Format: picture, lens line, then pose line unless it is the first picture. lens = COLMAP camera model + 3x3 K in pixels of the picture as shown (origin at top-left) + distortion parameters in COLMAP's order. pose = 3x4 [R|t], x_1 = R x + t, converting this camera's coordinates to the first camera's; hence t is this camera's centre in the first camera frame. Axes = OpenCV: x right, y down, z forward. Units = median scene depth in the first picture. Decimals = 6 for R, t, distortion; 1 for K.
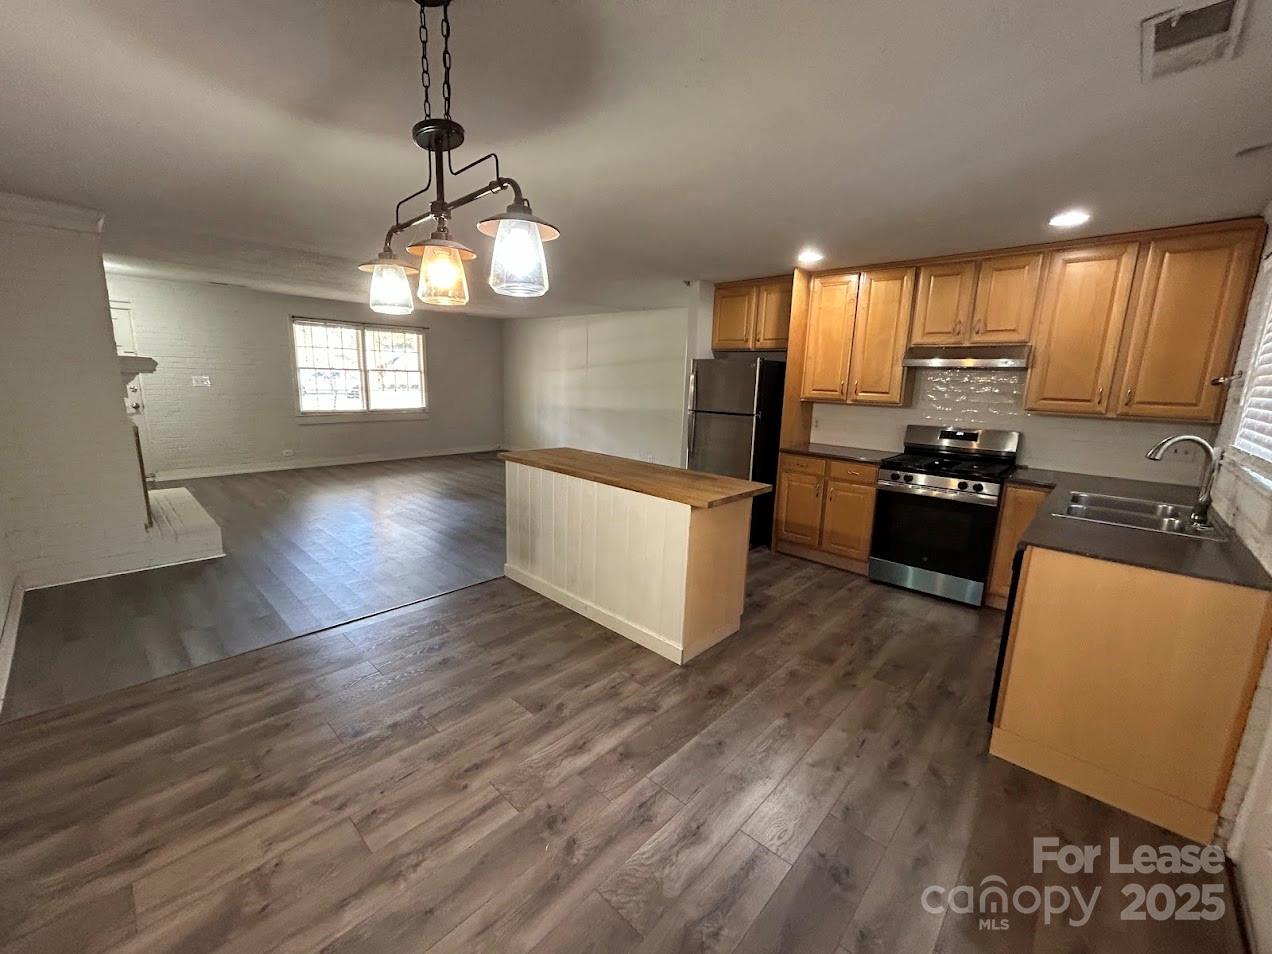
lens RADIAL K [[514.0, 0, 640.8], [0, 514.0, 477.8], [0, 0, 1]] dist [-0.003590, -0.000497]
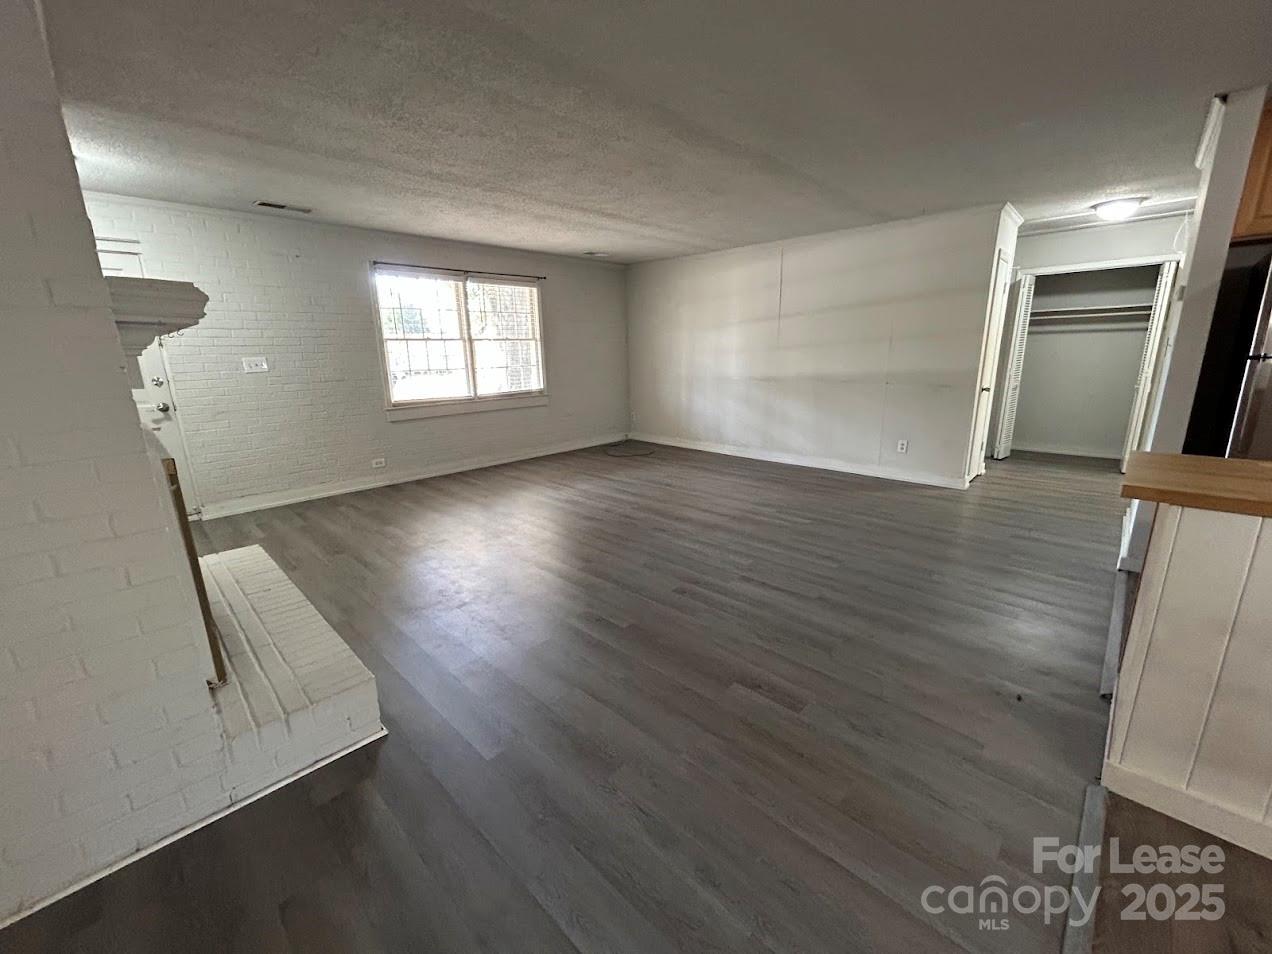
lens RADIAL K [[514.0, 0, 631.4], [0, 514.0, 480.9], [0, 0, 1]] dist [-0.003590, -0.000497]
pose [[0.997863, -0.045848, -0.046548, -0.314962], [0.048288, 0.997440, 0.052732, -0.045609], [0.044011, -0.054867, 0.997523, 0.319174]]
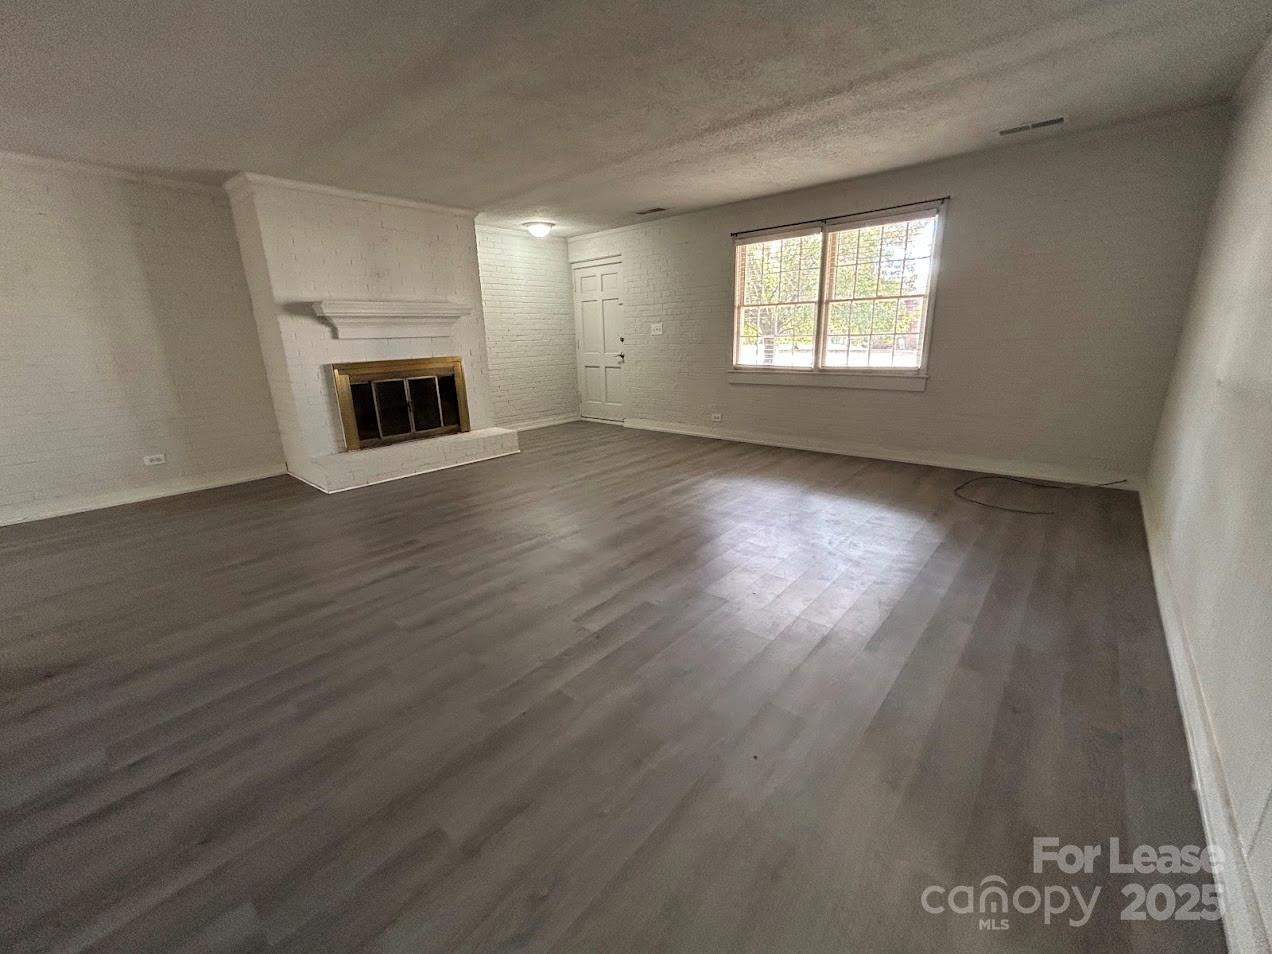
lens RADIAL K [[514.0, 0, 631.5], [0, 514.0, 470.3], [0, 0, 1]] dist [-0.003590, -0.000497]
pose [[0.024208, 0.221550, -0.974848, 0.099757], [-0.165166, 0.962620, 0.214670, -0.119560], [0.985969, 0.155815, 0.059895, 0.834905]]
